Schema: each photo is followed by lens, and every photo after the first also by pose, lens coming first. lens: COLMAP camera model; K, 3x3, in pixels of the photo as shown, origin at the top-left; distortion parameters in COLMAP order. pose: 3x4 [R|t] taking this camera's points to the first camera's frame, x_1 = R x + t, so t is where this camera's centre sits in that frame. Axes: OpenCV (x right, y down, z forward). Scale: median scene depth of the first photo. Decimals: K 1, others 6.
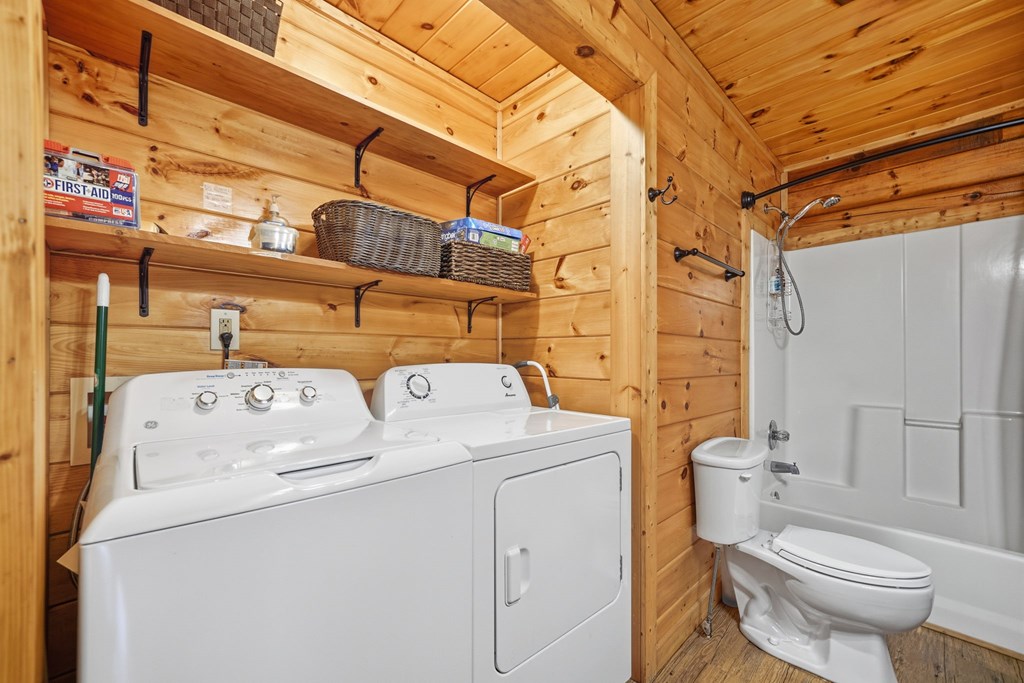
lens RADIAL K [[444.9, 0, 512.7], [0, 444.9, 352.3], [0, 0, 1]] dist [-0.003740, 0.000142]
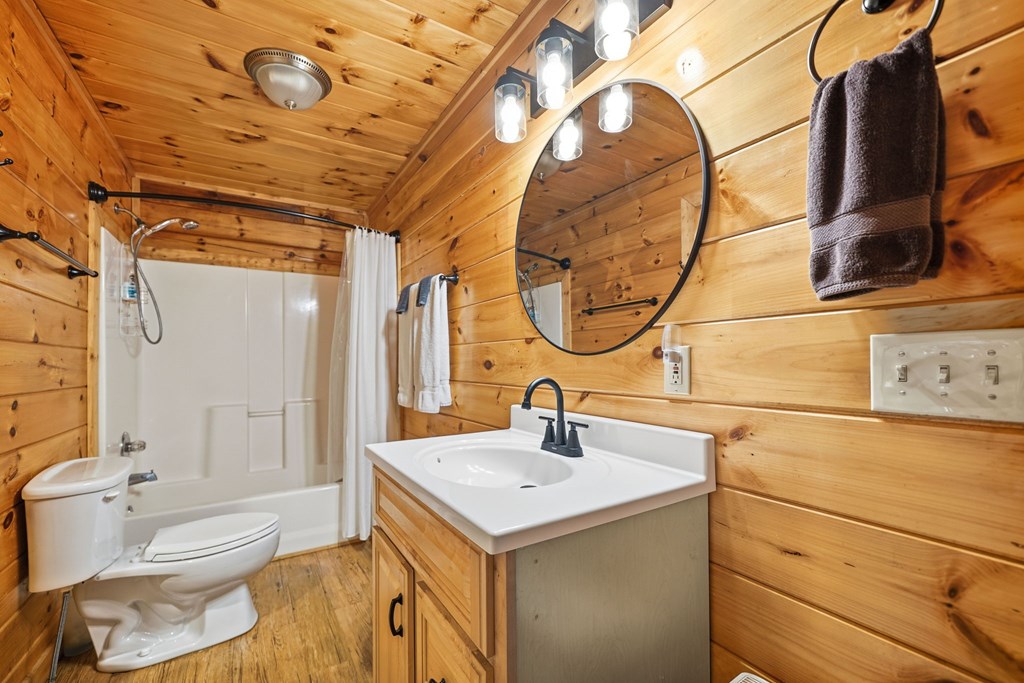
lens RADIAL K [[432.2, 0, 514.8], [0, 432.2, 346.7], [0, 0, 1]] dist [-0.014826, 0.004534]
pose [[0.181989, 0.025715, 0.982964, -0.182467], [-0.000366, 0.999660, -0.026084, -0.007640], [-0.983301, 0.004387, 0.181936, 0.005988]]
